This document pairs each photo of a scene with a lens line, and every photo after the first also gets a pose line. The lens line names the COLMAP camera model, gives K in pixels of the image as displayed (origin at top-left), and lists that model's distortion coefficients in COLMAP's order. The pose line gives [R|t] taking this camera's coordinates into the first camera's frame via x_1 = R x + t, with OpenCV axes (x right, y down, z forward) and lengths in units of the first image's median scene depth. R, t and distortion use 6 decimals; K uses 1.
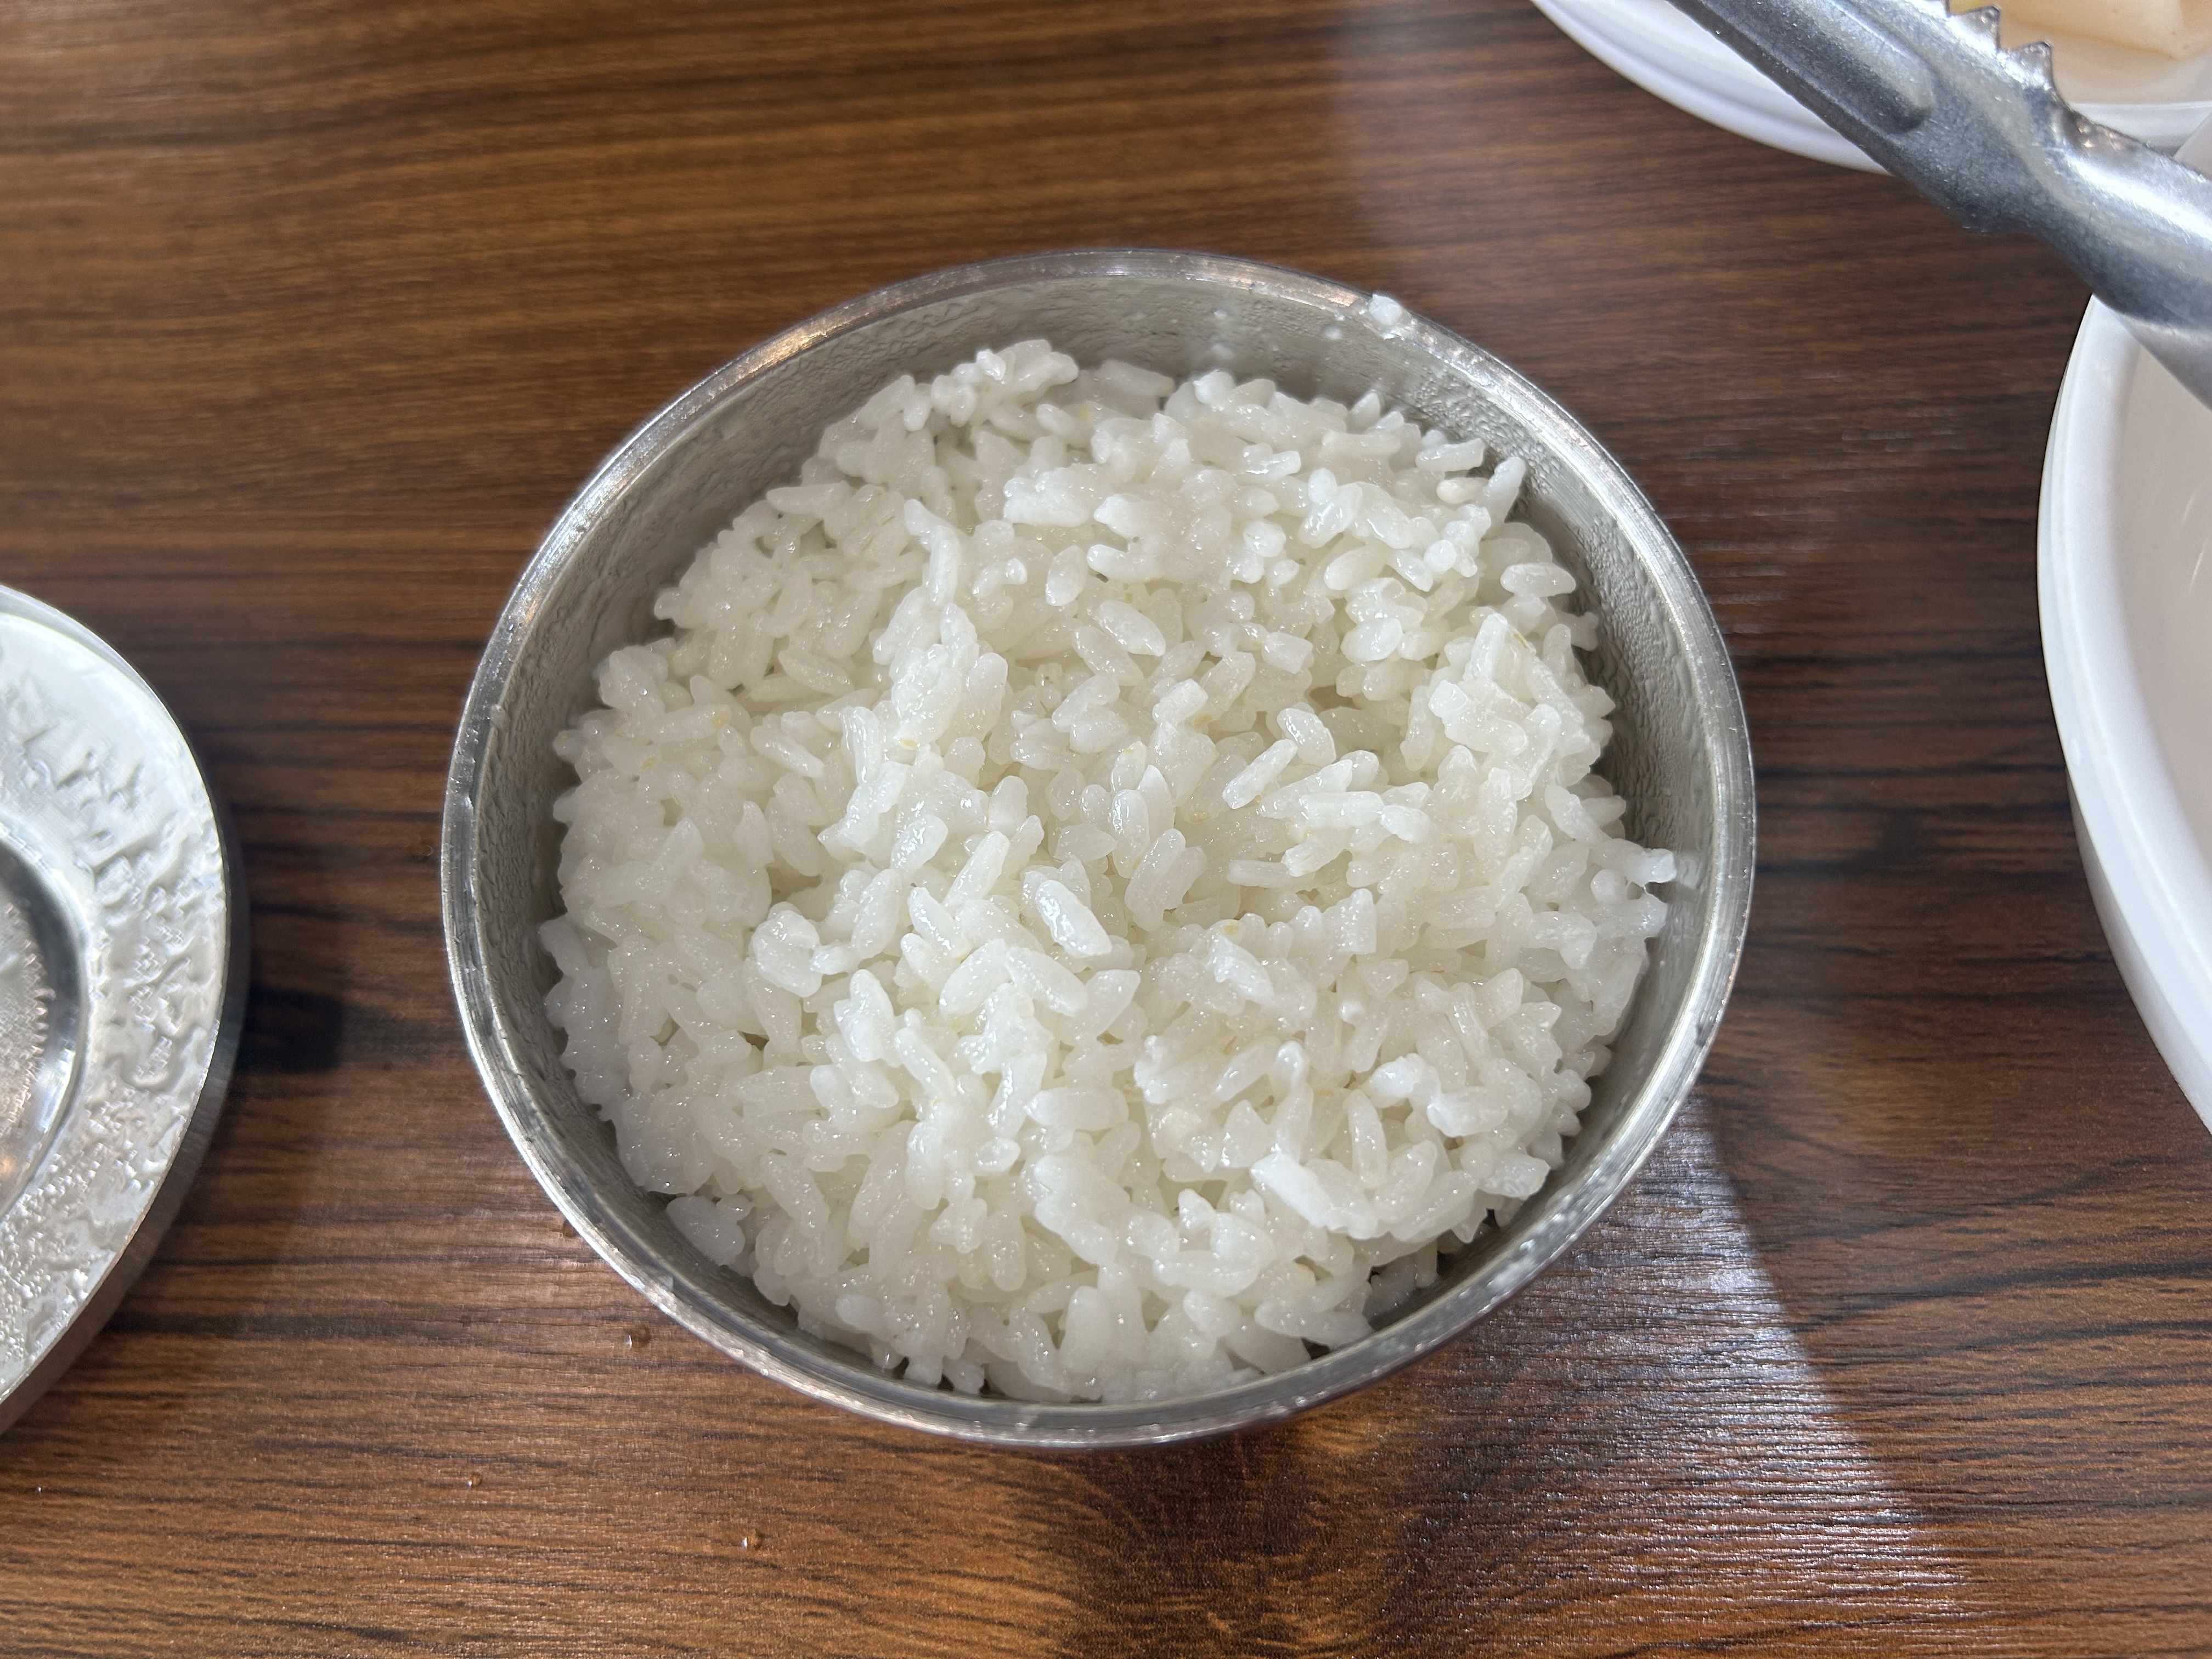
lens RADIAL K [[1680.4, 0, 1111.1], [0, 1680.4, 813.8], [0, 0, 1]] dist [0.046091, -0.058154]
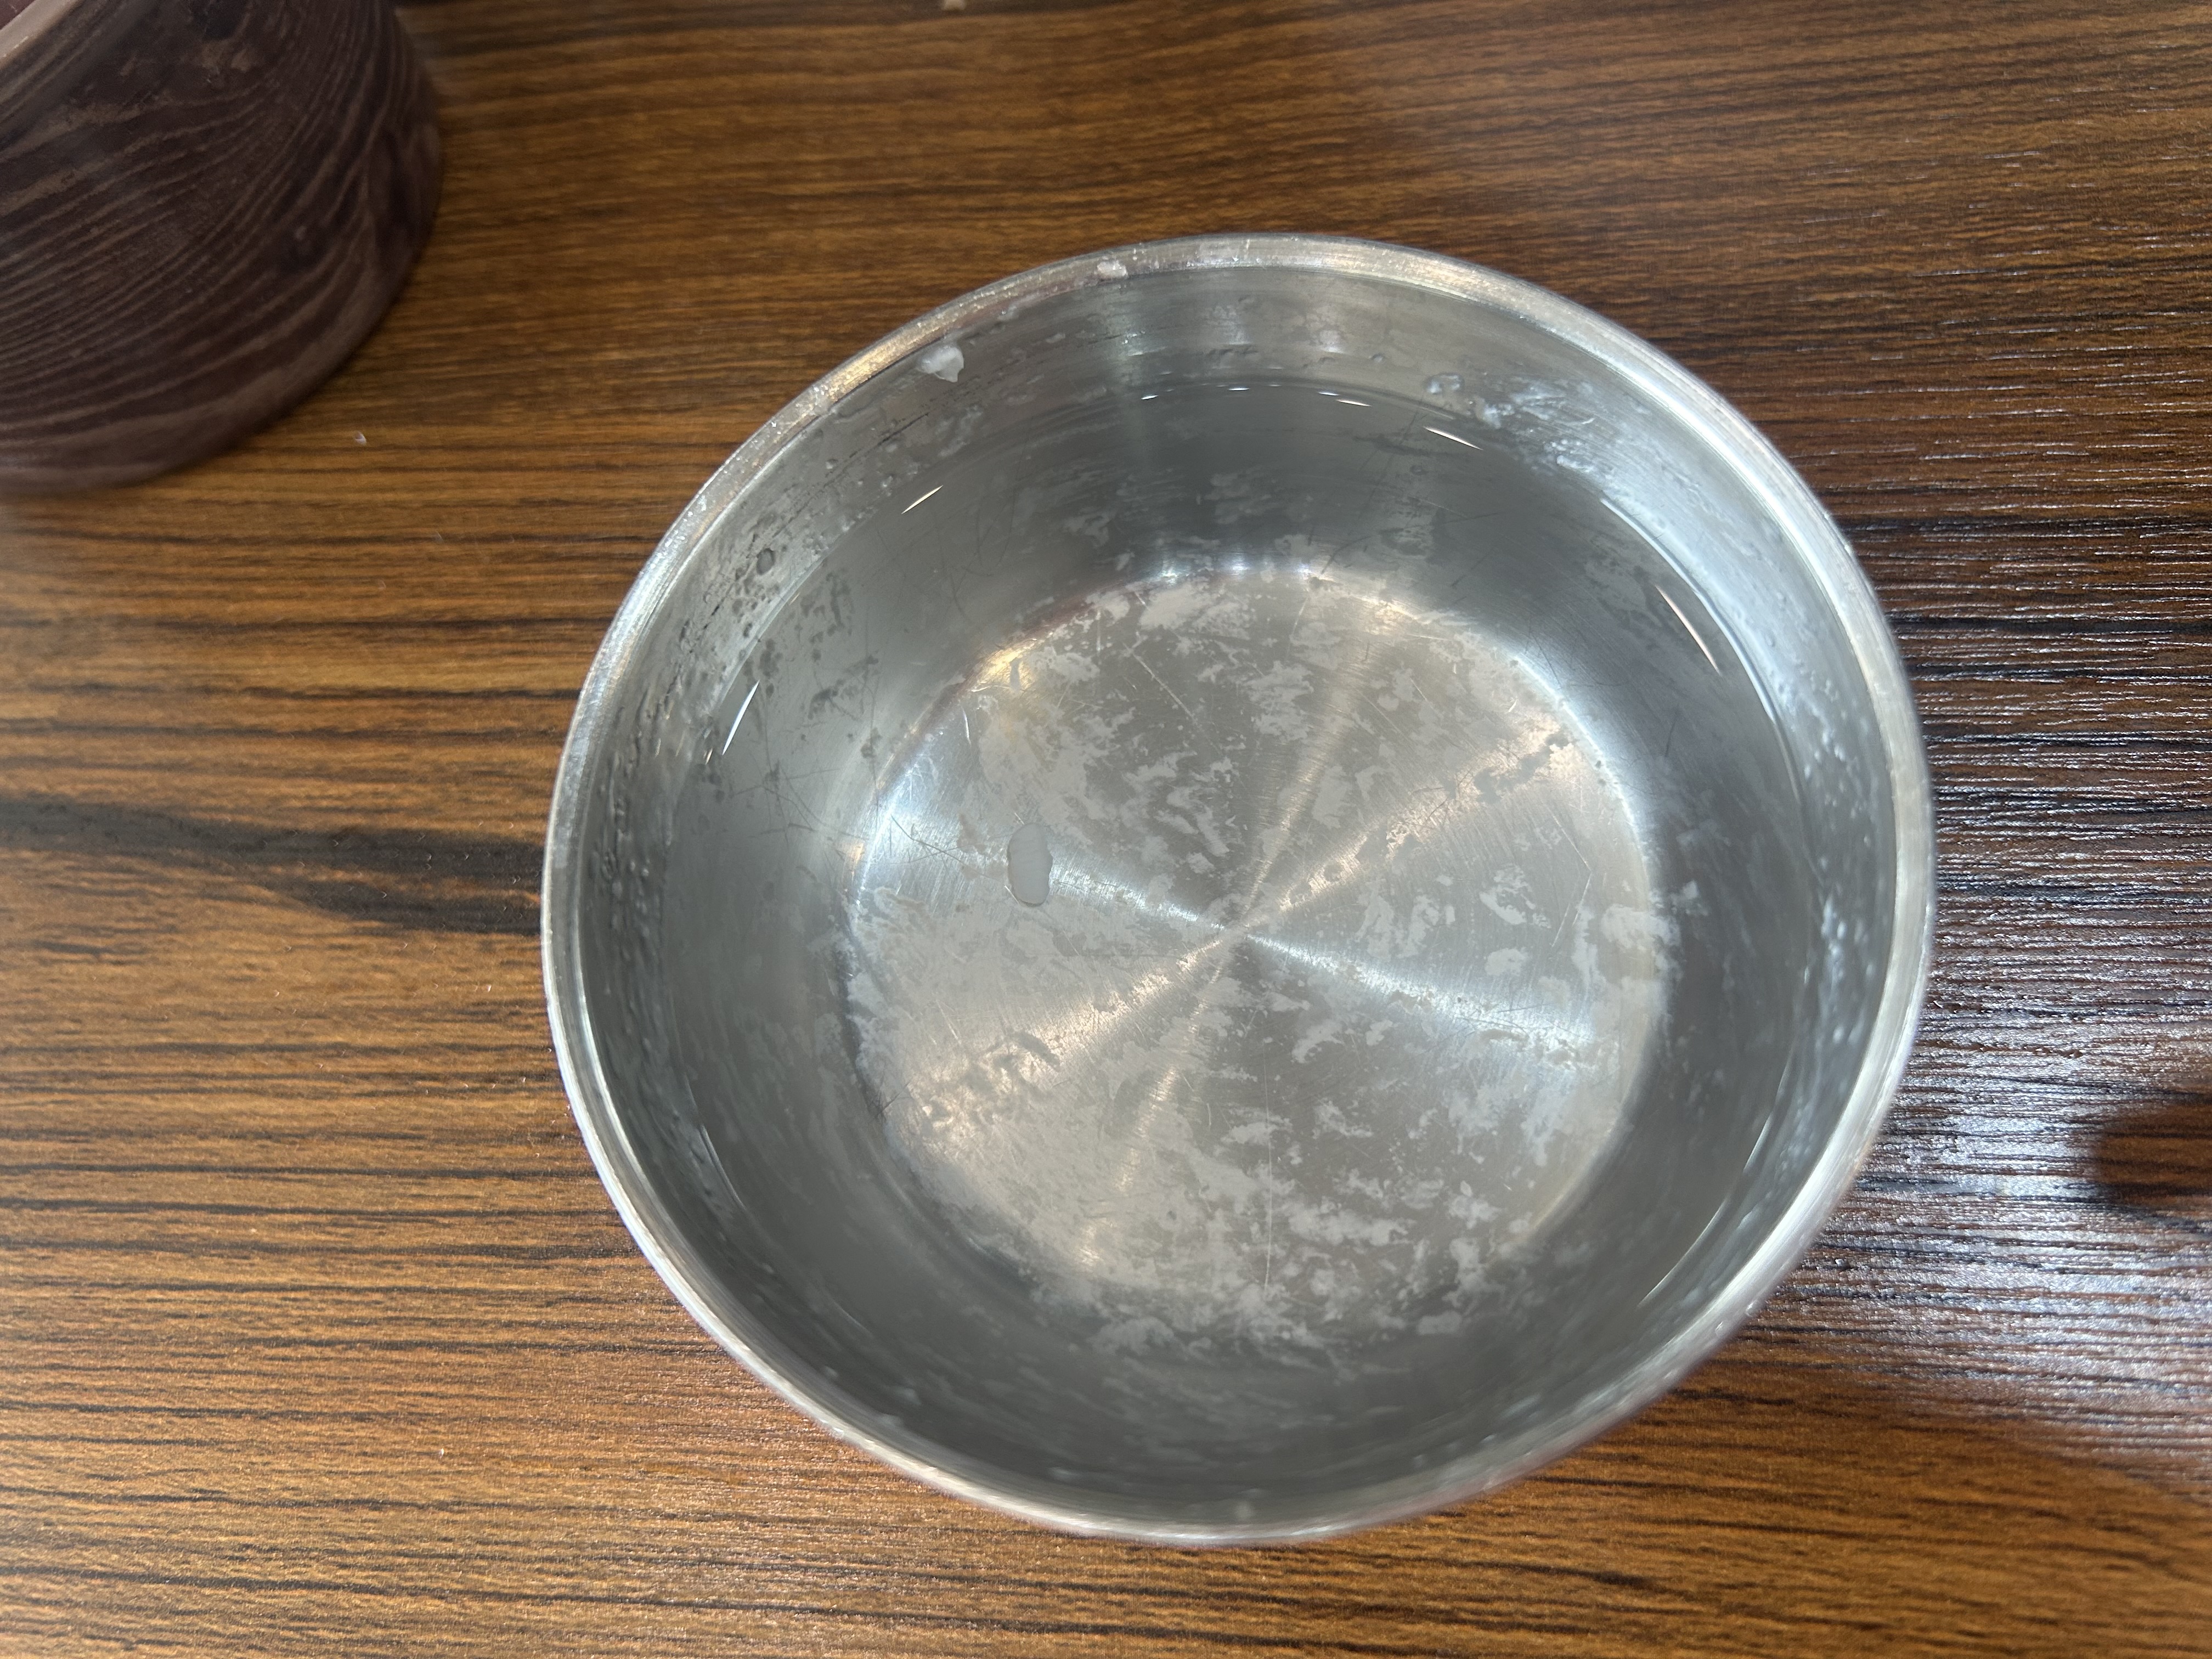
lens RADIAL K [[1831.2, 0, 1106.2], [0, 1831.2, 832.3], [0, 0, 1]] dist [0.010658, -0.024300]
pose [[0.998455, -0.001833, -0.055534, -0.645265], [0.001855, 0.999998, 0.000347, 0.078940], [0.055533, -0.000449, 0.998457, -0.001632]]
